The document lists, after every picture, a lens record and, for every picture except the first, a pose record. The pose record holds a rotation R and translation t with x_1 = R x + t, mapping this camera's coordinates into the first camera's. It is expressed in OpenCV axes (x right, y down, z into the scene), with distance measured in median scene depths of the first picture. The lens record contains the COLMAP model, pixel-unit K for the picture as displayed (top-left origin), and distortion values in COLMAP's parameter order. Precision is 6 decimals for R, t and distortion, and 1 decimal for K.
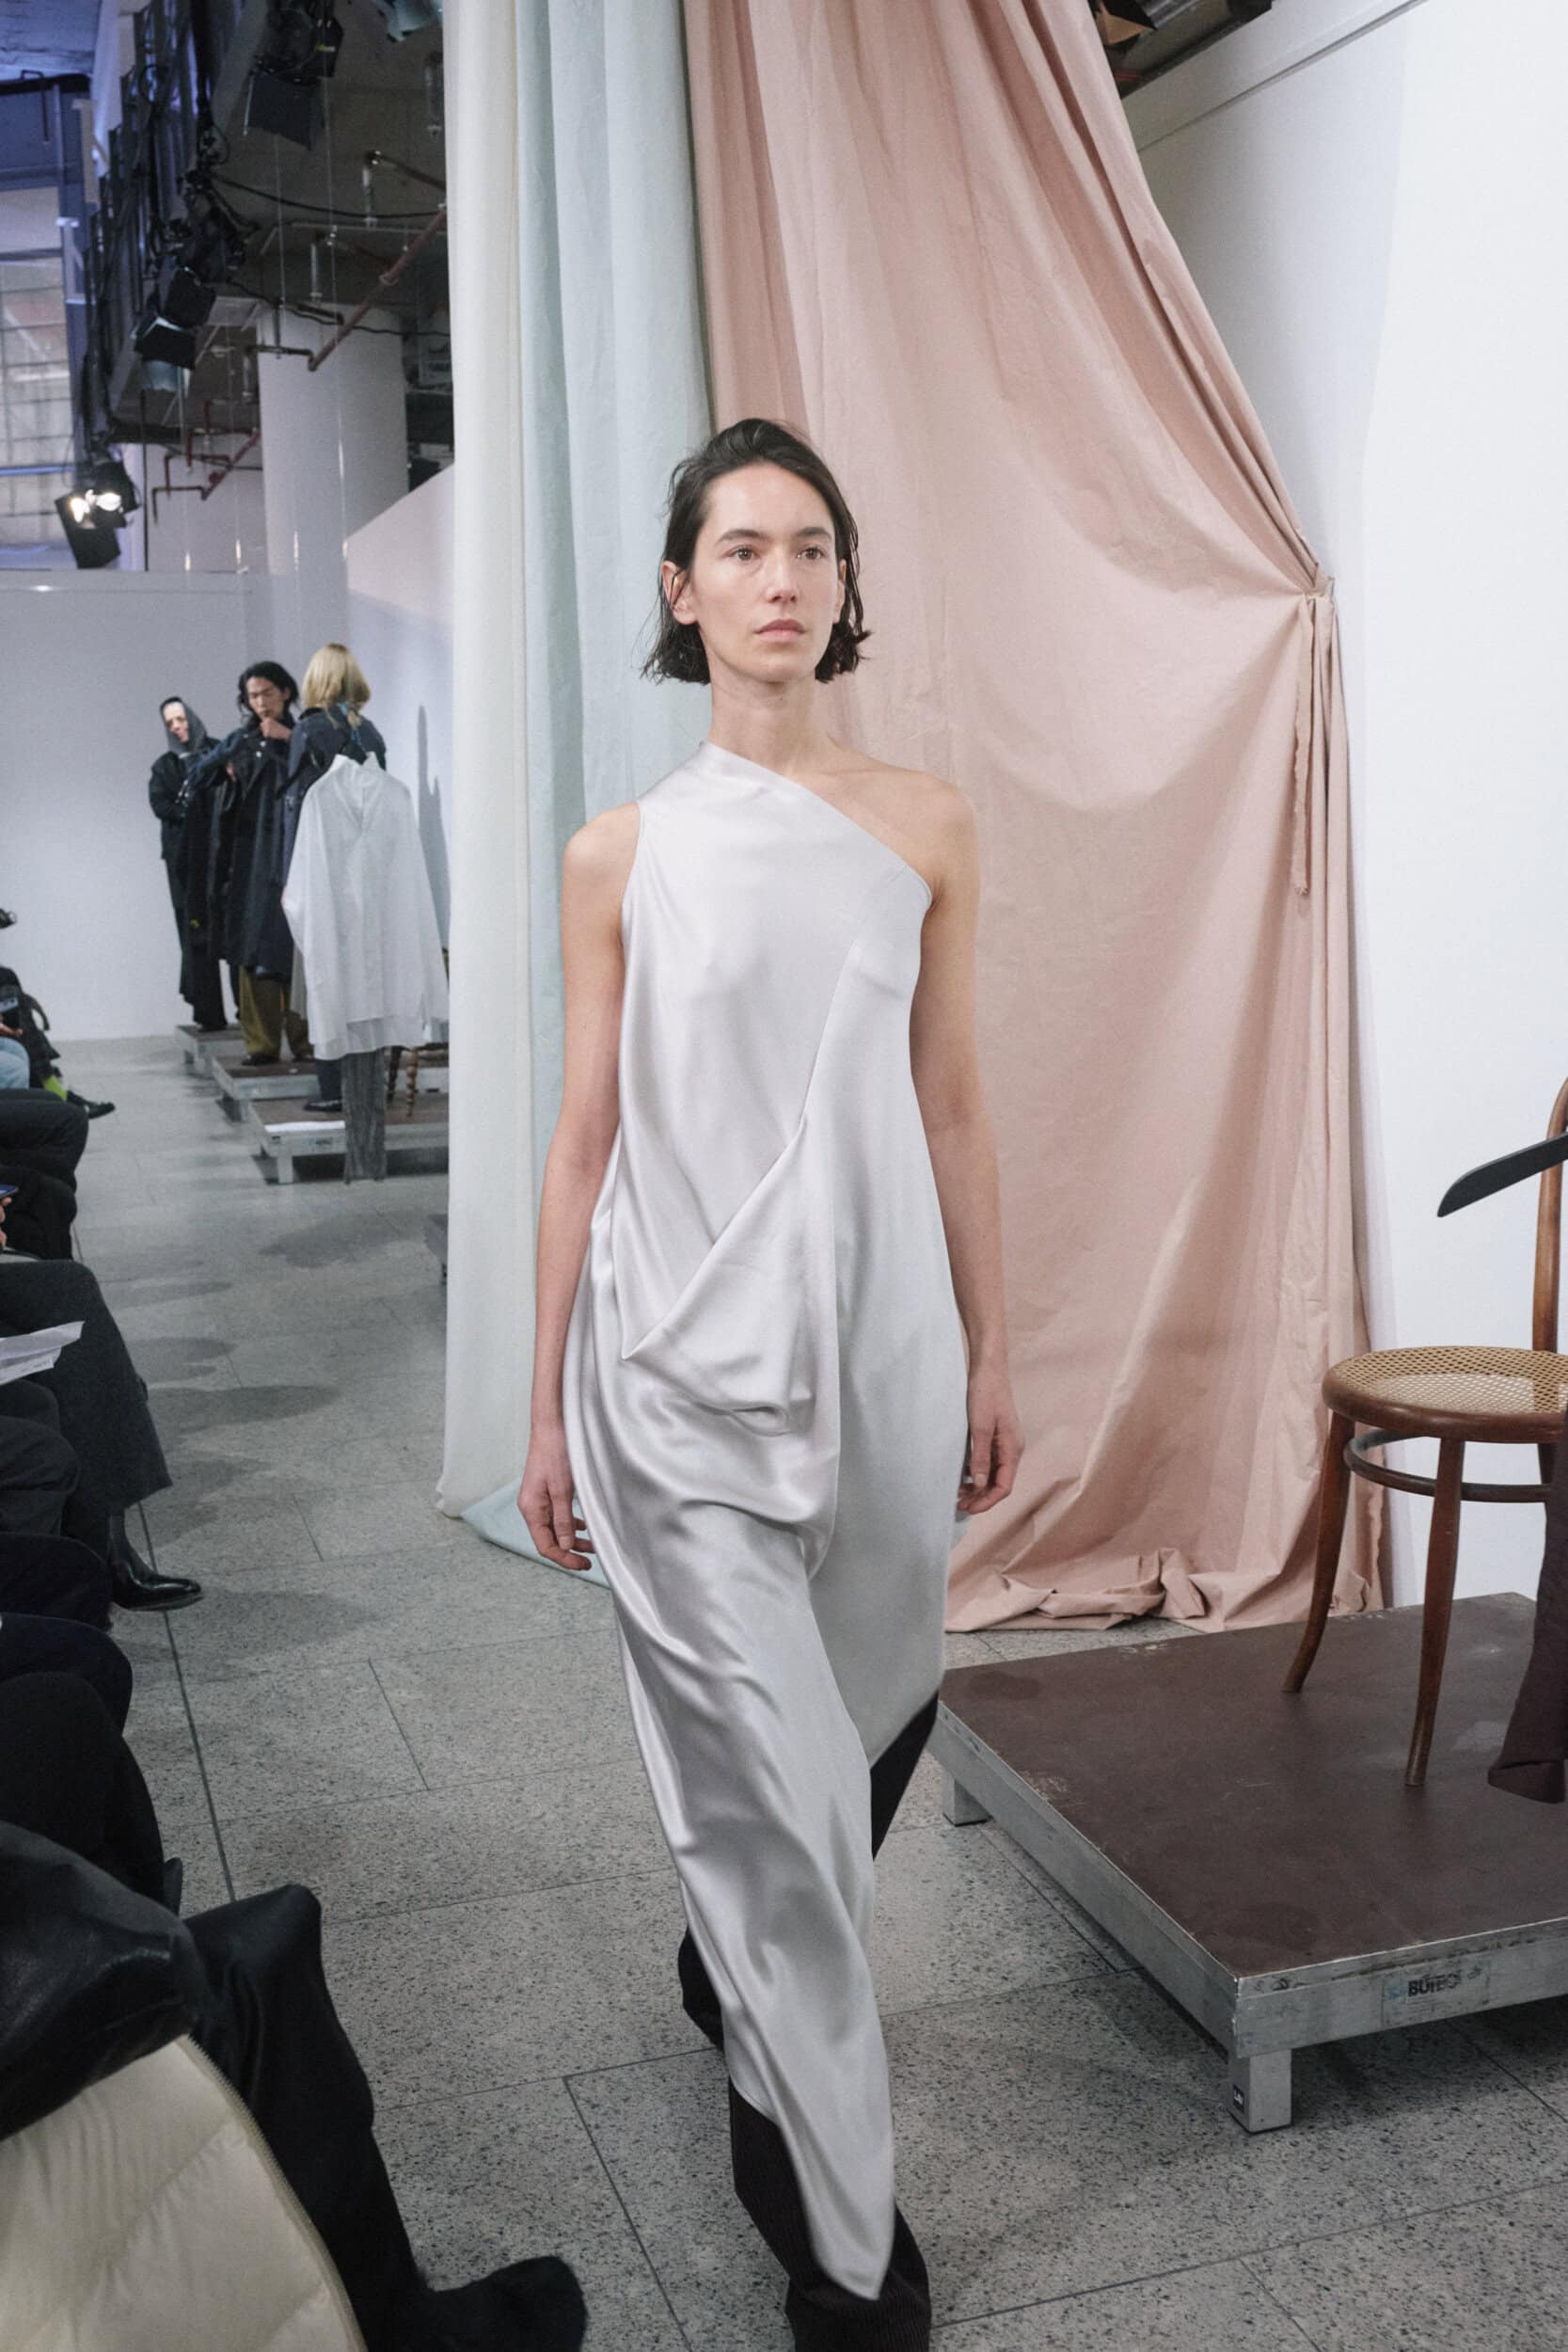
lens RADIAL K [[2546.8, 0, 859.4], [0, 2546.8, 1155.5], [0, 0, 1]] dist [0.000975, -0.005692]
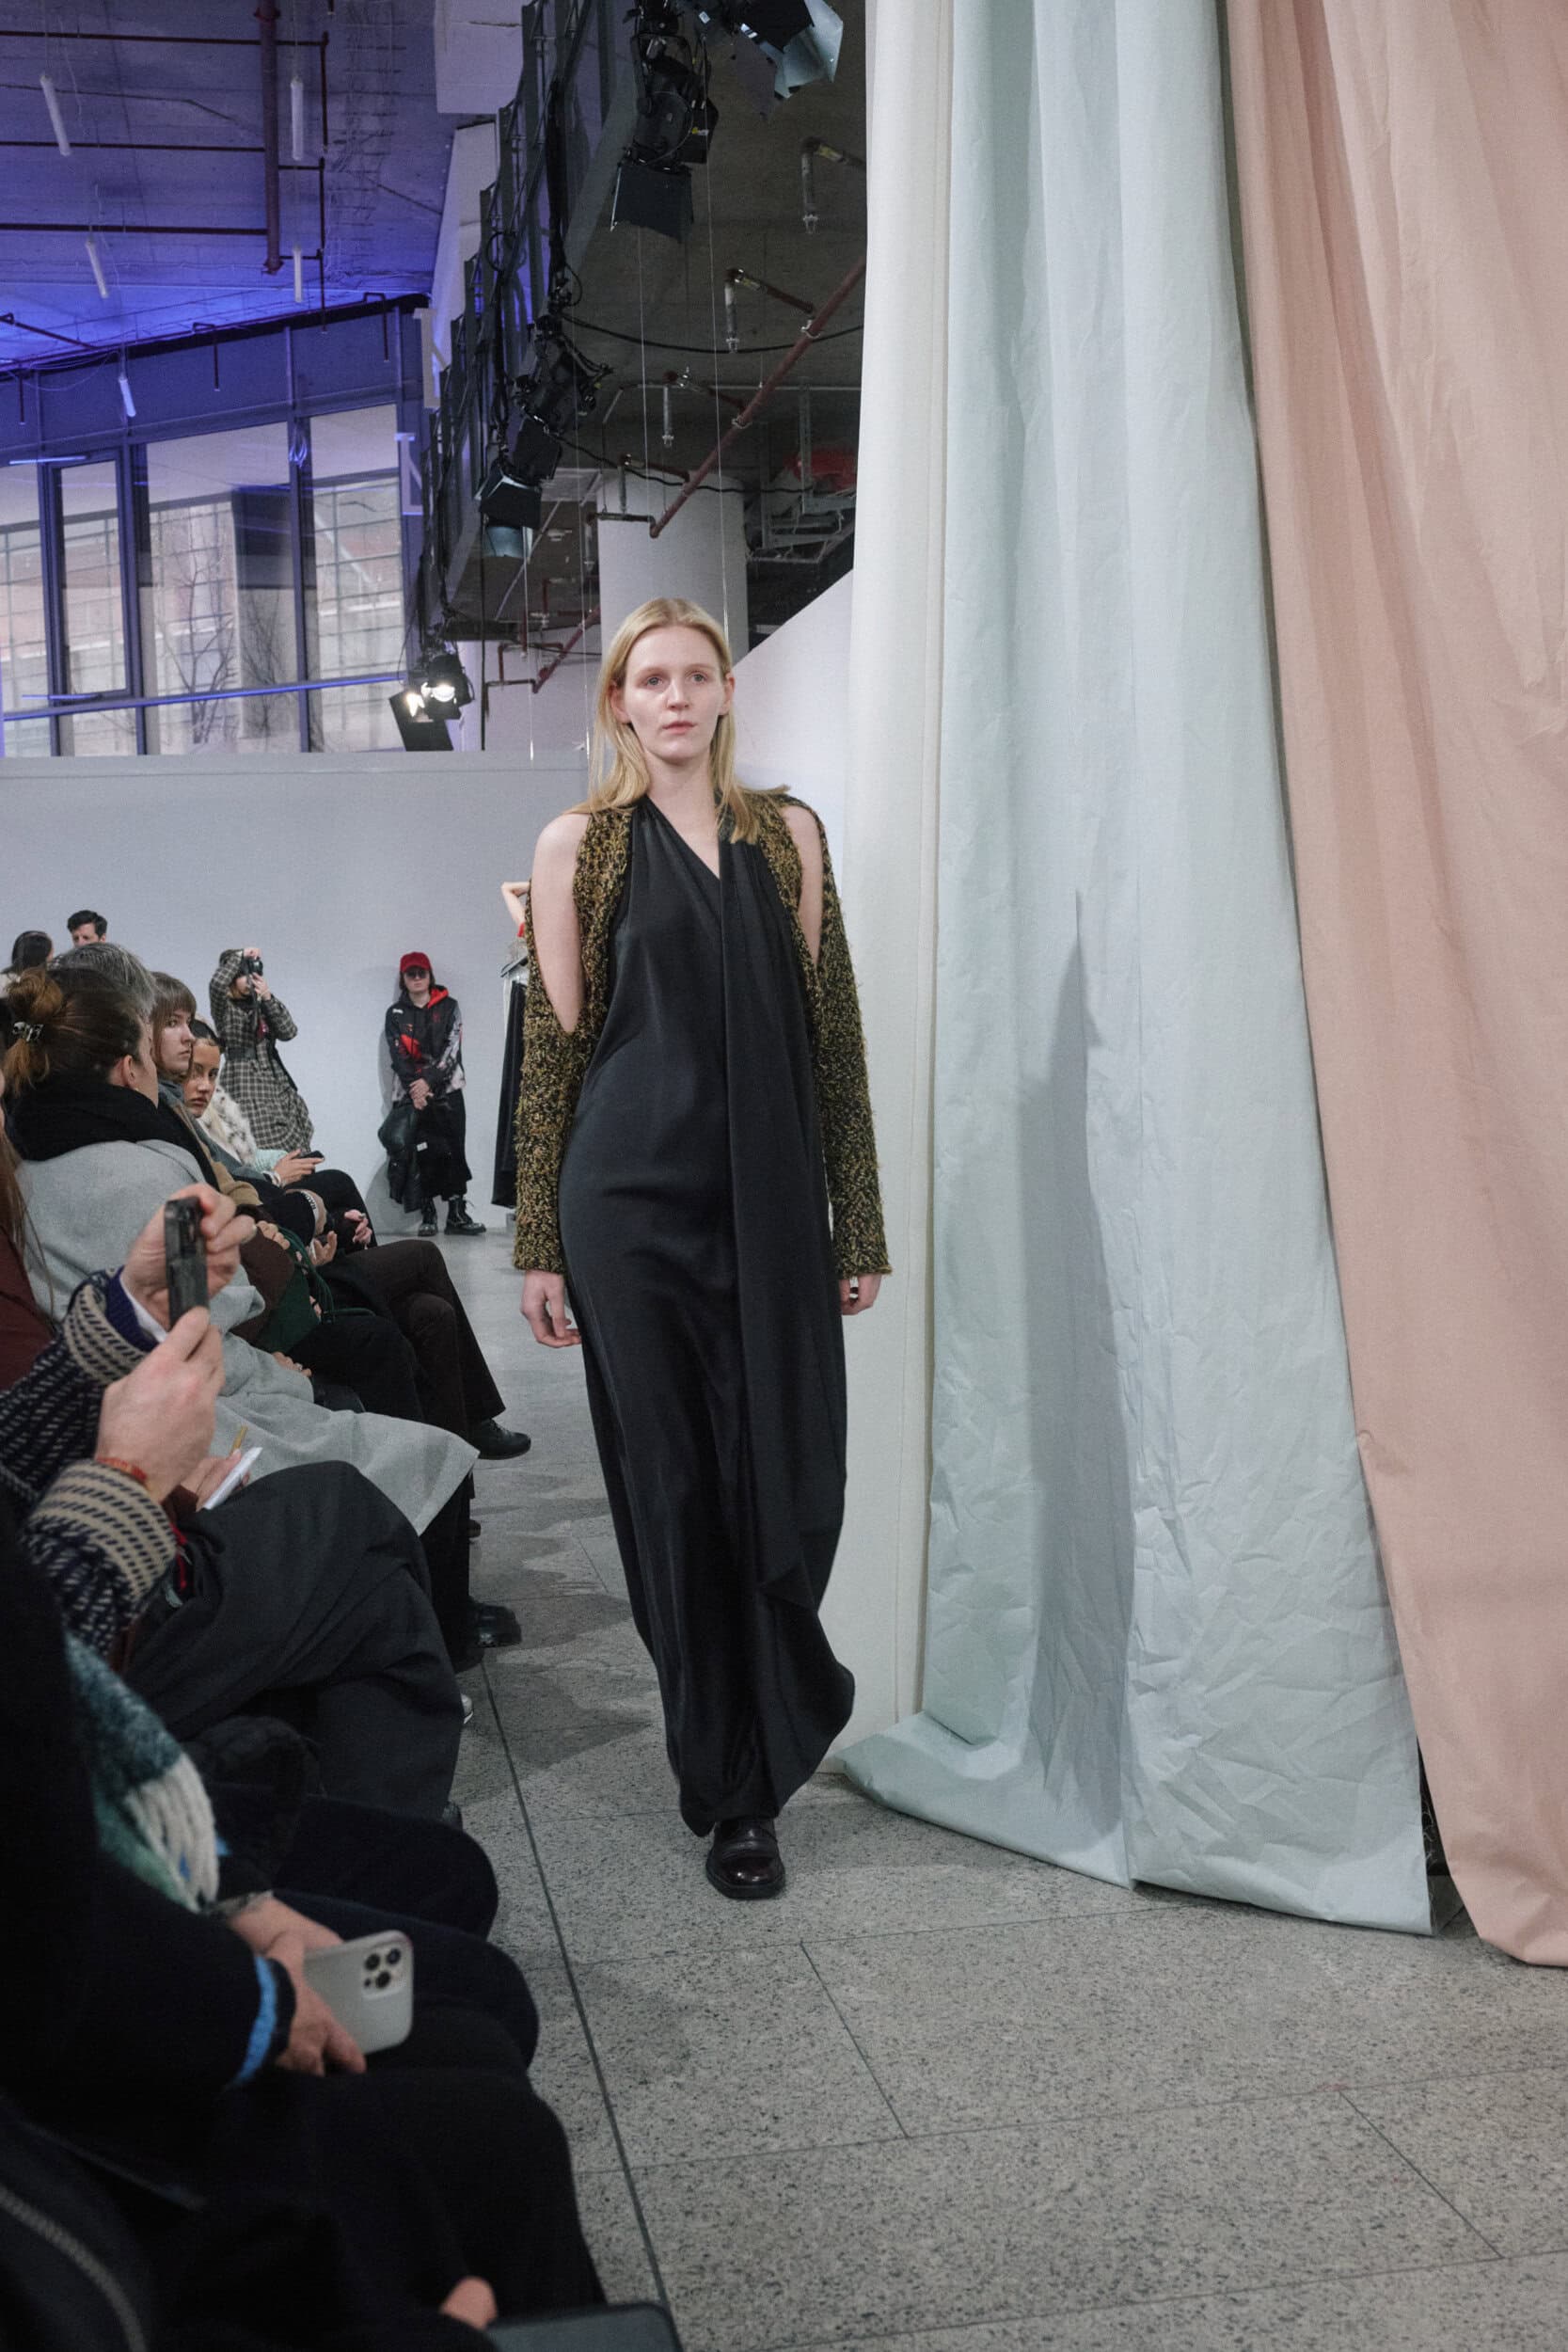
lens RADIAL K [[2565.0, 0, 723.5], [0, 2565.0, 1180.3], [0, 0, 1]] dist [-0.002650, -0.014977]
pose [[0.985857, -0.003865, -0.167546, -0.092792], [-0.008953, 0.997092, -0.075686, 0.028686], [0.167351, 0.076116, 0.982955, 0.232730]]
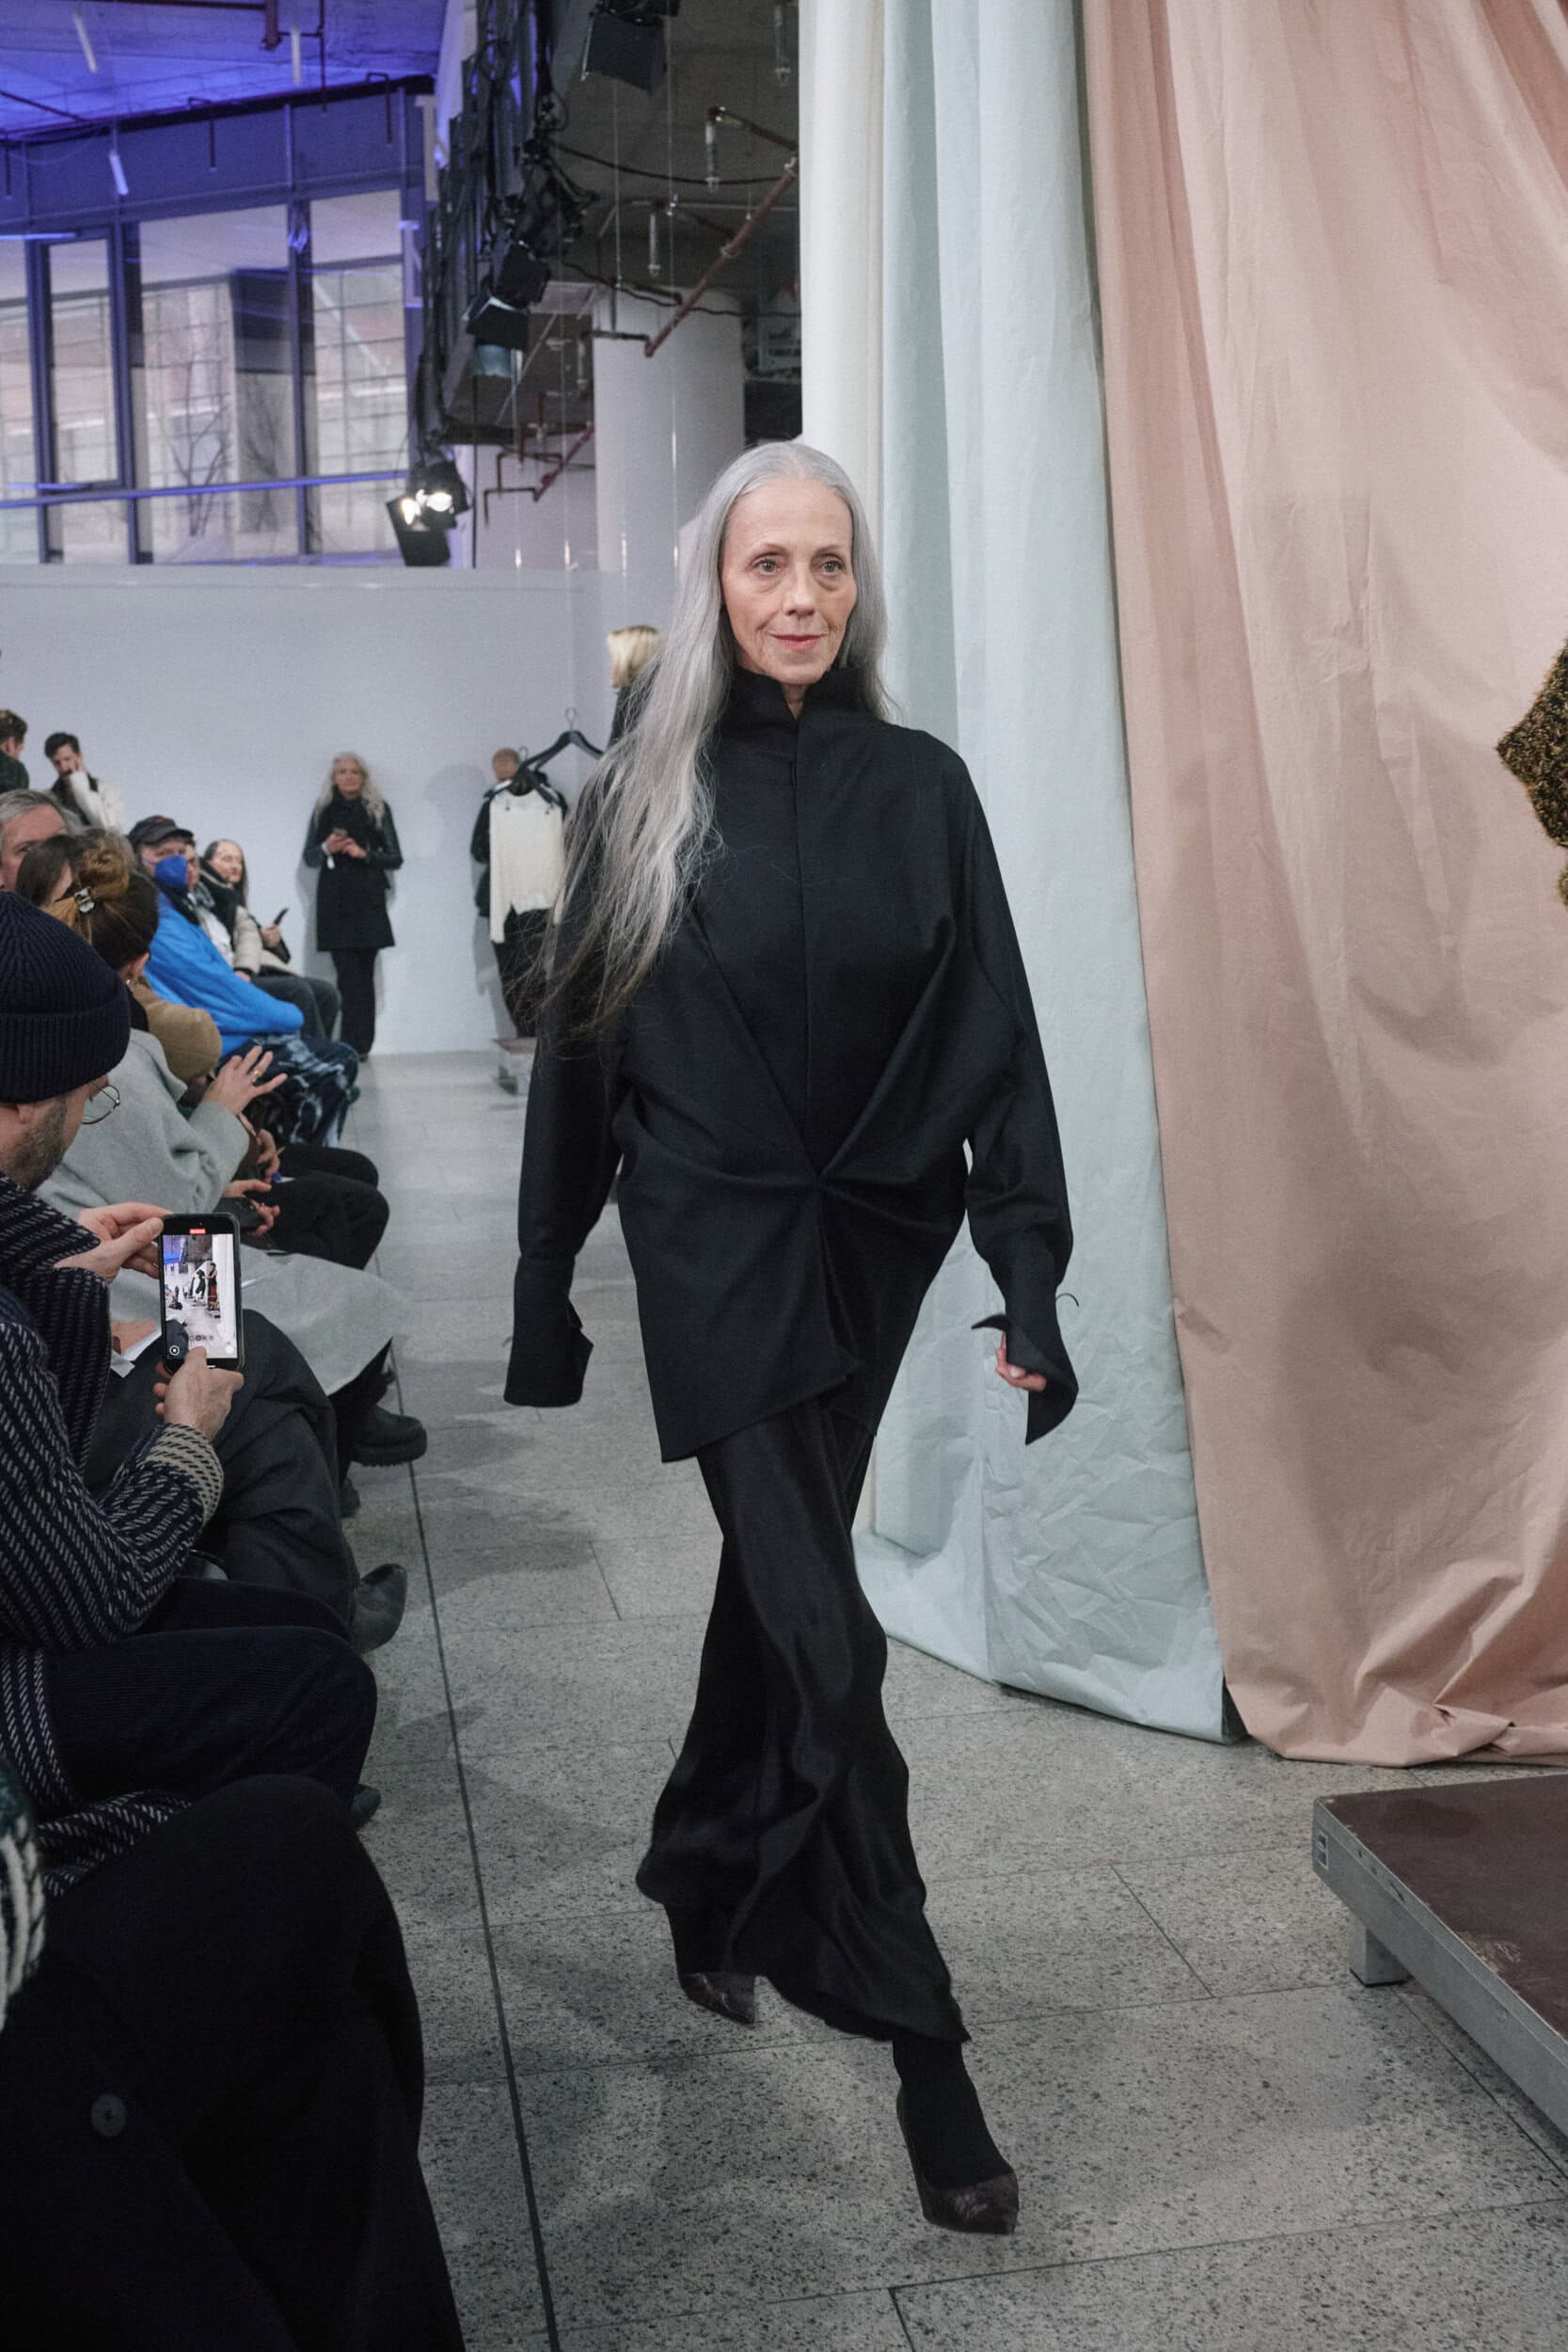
lens RADIAL K [[2646.5, 0, 858.2], [0, 2646.5, 1129.0], [0, 0, 1]] dist [0.000421, -0.018367]
pose [[0.991835, 0.020594, -0.125855, -0.021126], [-0.023796, 0.999429, -0.023994, 0.011070], [0.125289, 0.026793, 0.991758, 0.117703]]
